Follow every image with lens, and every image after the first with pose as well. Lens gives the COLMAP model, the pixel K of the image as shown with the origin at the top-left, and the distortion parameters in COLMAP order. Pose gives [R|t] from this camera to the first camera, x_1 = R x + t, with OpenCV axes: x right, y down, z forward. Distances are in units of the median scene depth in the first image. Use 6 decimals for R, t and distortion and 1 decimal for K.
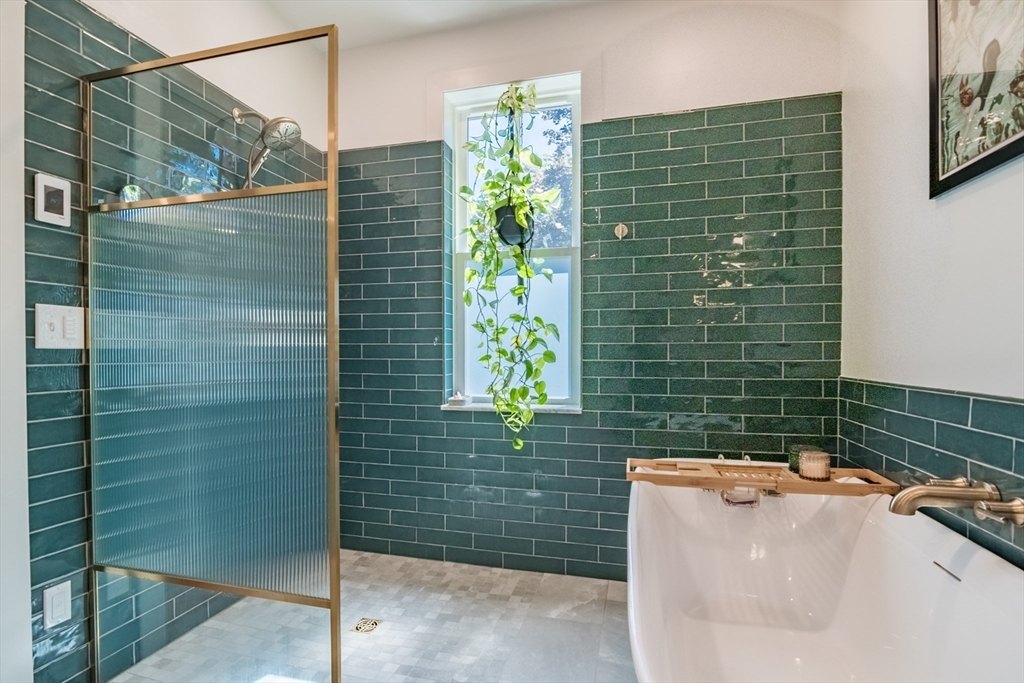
lens RADIAL K [[501.4, 0, 507.0], [0, 501.4, 346.9], [0, 0, 1]] dist [-0.014788, -0.000745]
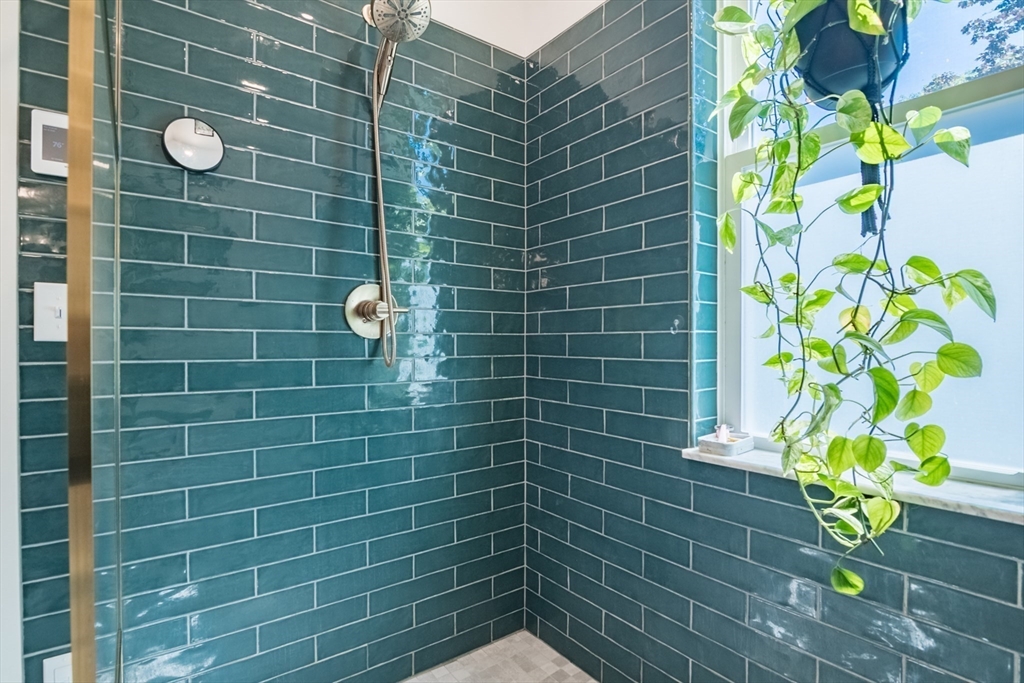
lens RADIAL K [[501.4, 0, 507.0], [0, 501.4, 346.9], [0, 0, 1]] dist [-0.014788, -0.000745]
pose [[0.780478, 0.002662, -0.625178, 0.052833], [0.004918, 0.999934, 0.010396, 0.004517], [0.625164, -0.011188, 0.780413, 0.507057]]
